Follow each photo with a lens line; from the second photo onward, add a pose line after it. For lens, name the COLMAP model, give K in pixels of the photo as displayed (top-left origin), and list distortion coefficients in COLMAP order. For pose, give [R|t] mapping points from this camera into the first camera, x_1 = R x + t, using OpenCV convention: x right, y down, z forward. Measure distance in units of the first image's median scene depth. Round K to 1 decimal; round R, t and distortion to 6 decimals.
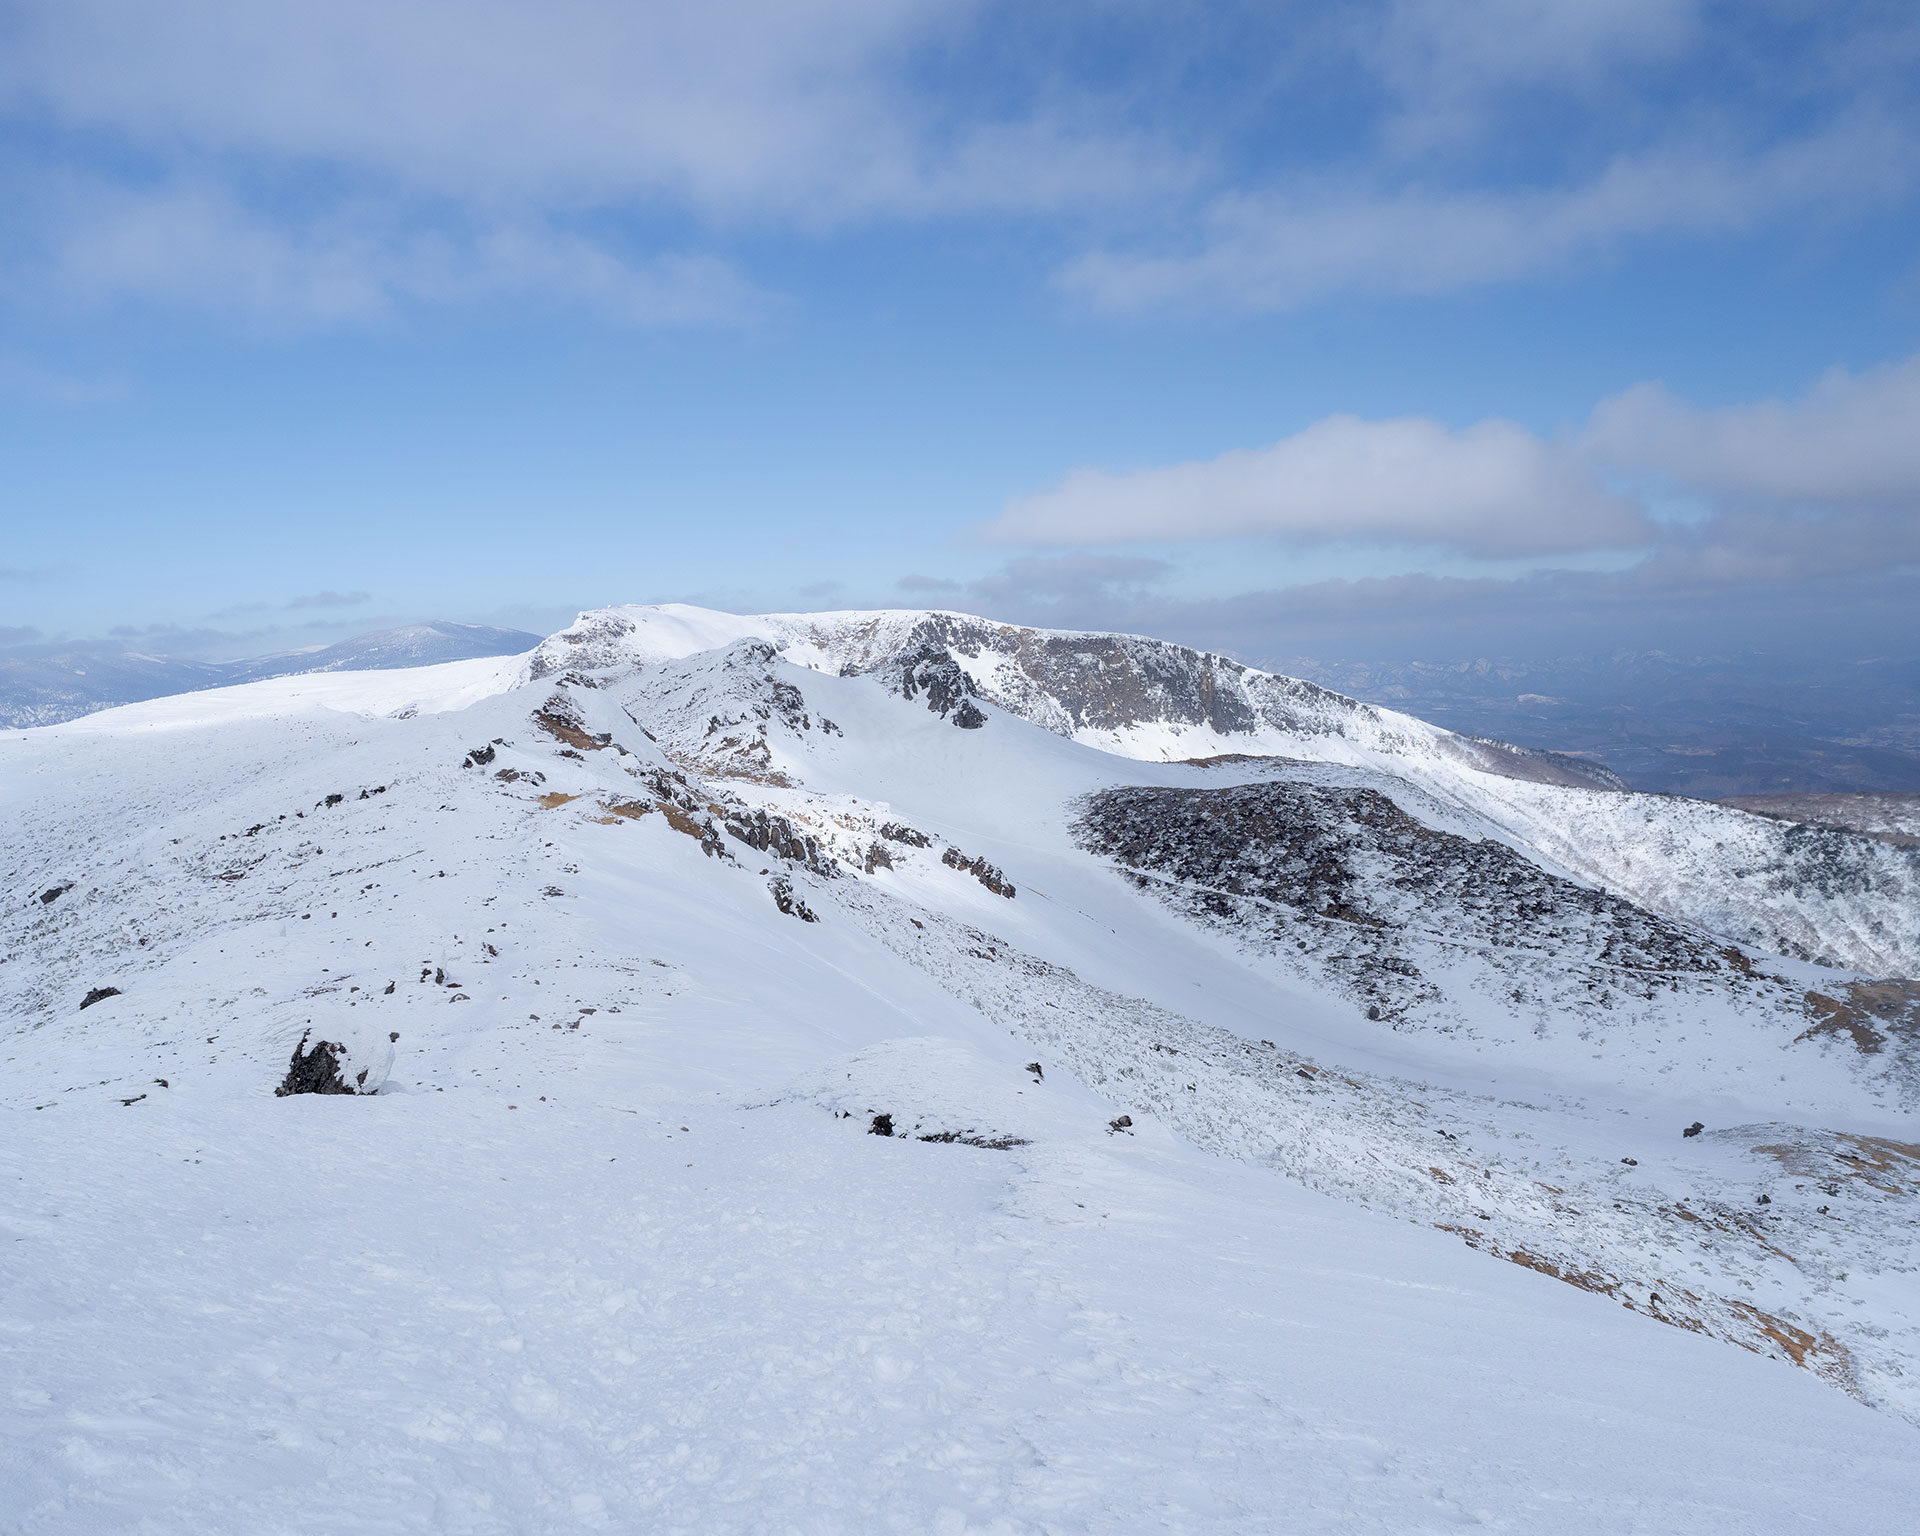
lens RADIAL K [[1522.9, 0, 957.5], [0, 1522.9, 777.9], [0, 0, 1]] dist [0.009321, 0.006138]
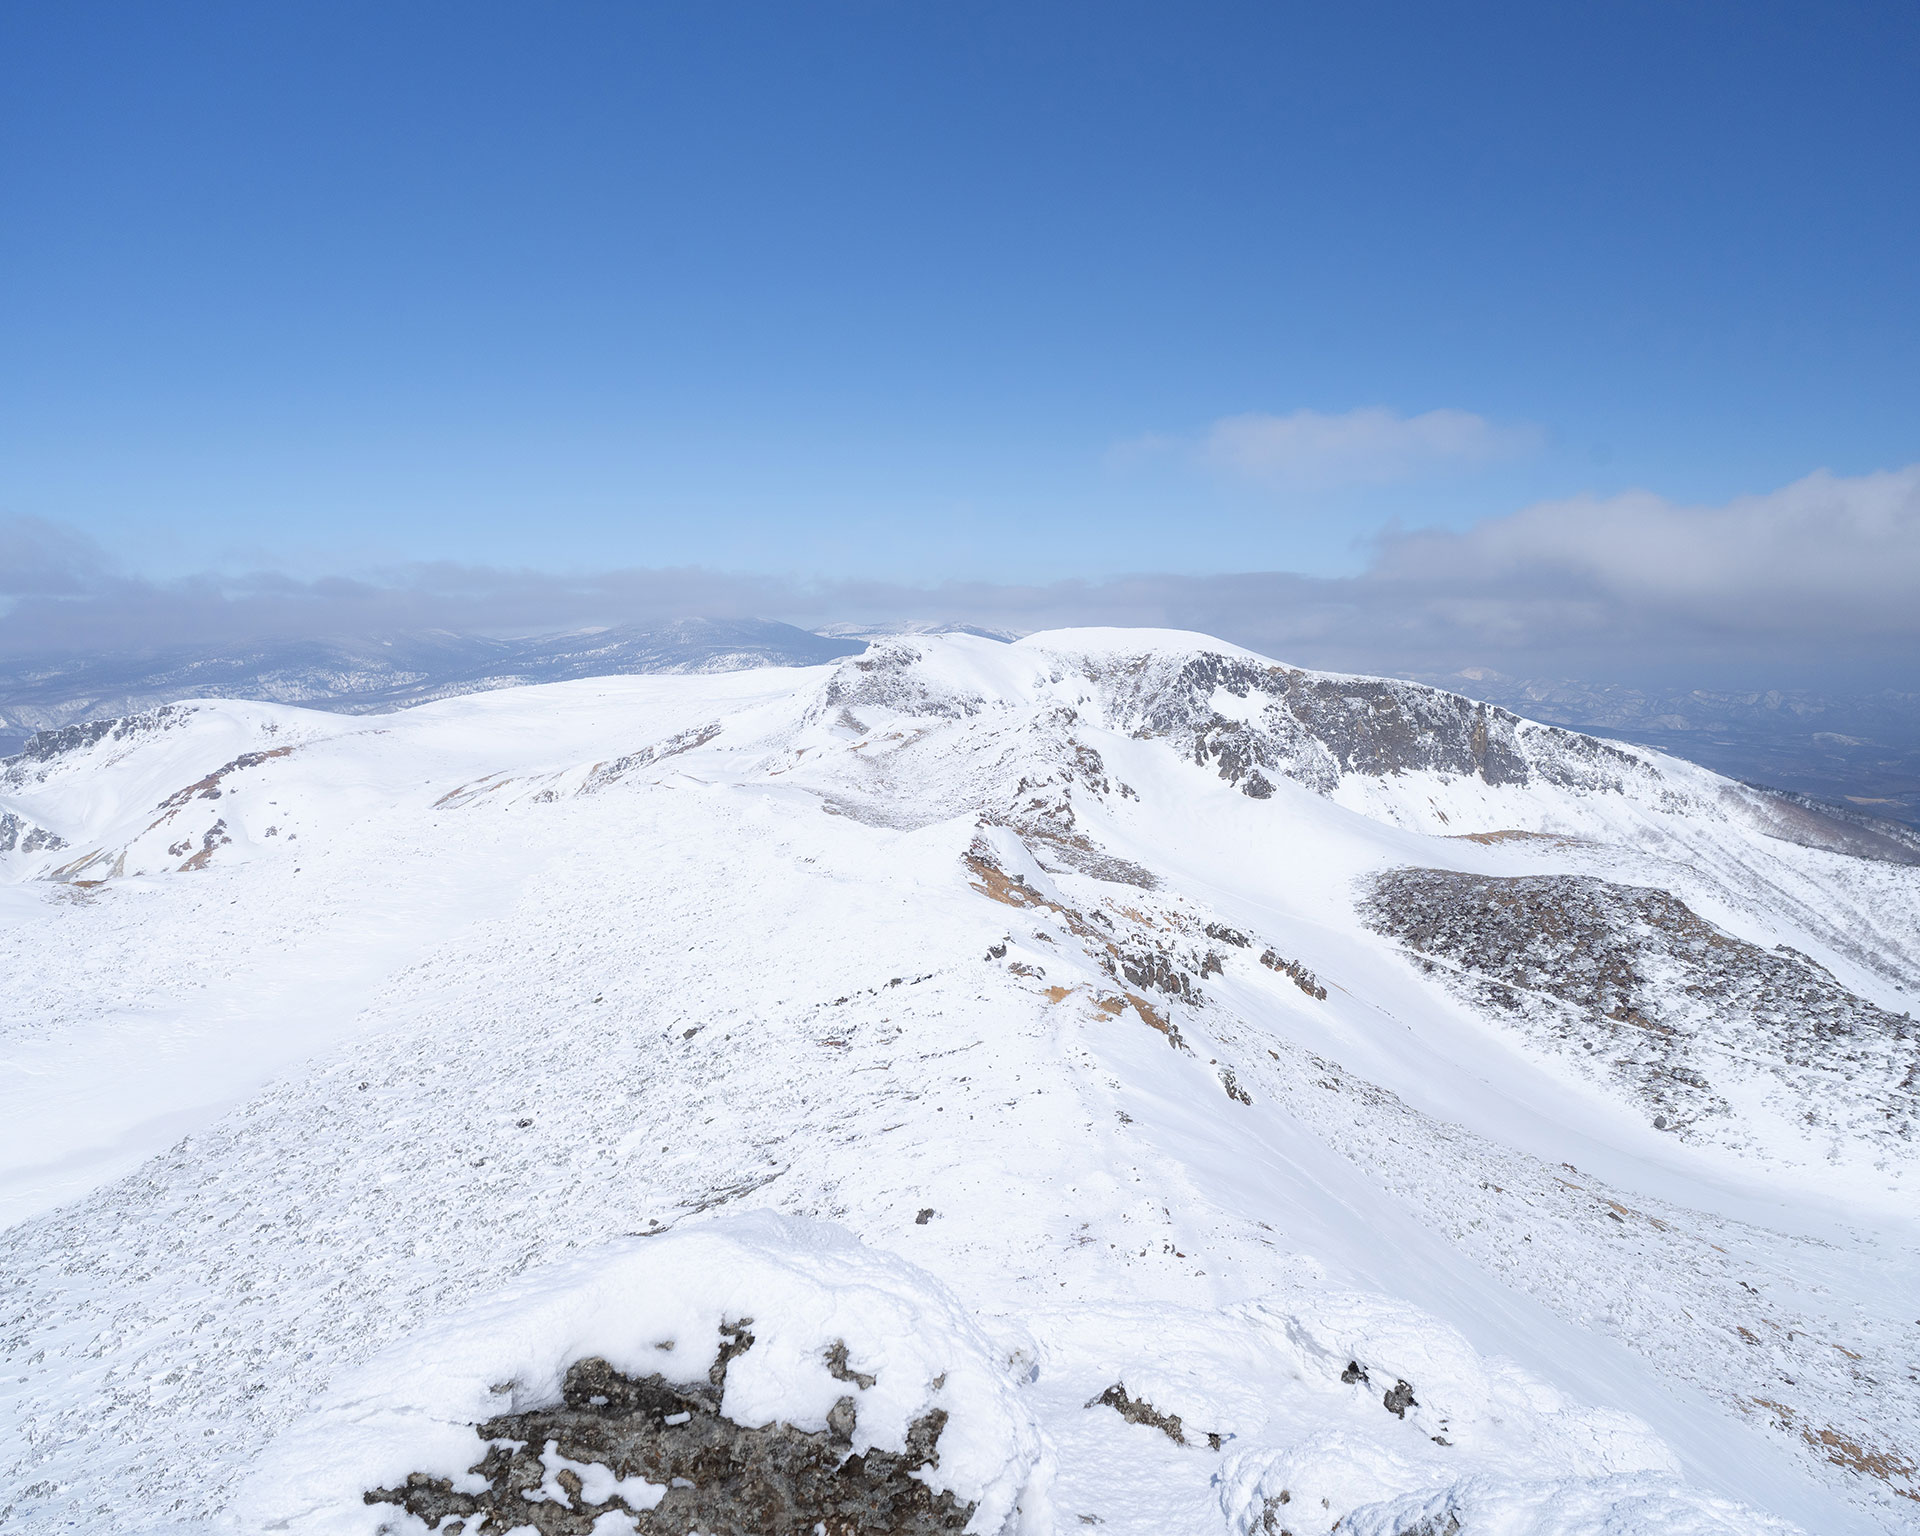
lens RADIAL K [[1522.9, 0, 946.0], [0, 1522.9, 762.2], [0, 0, 1]] dist [0.009321, 0.006138]
pose [[0.985406, 0.054869, -0.161134, -0.042790], [-0.056175, 0.998415, -0.003556, -0.048377], [0.160683, 0.012556, 0.986926, -0.089410]]
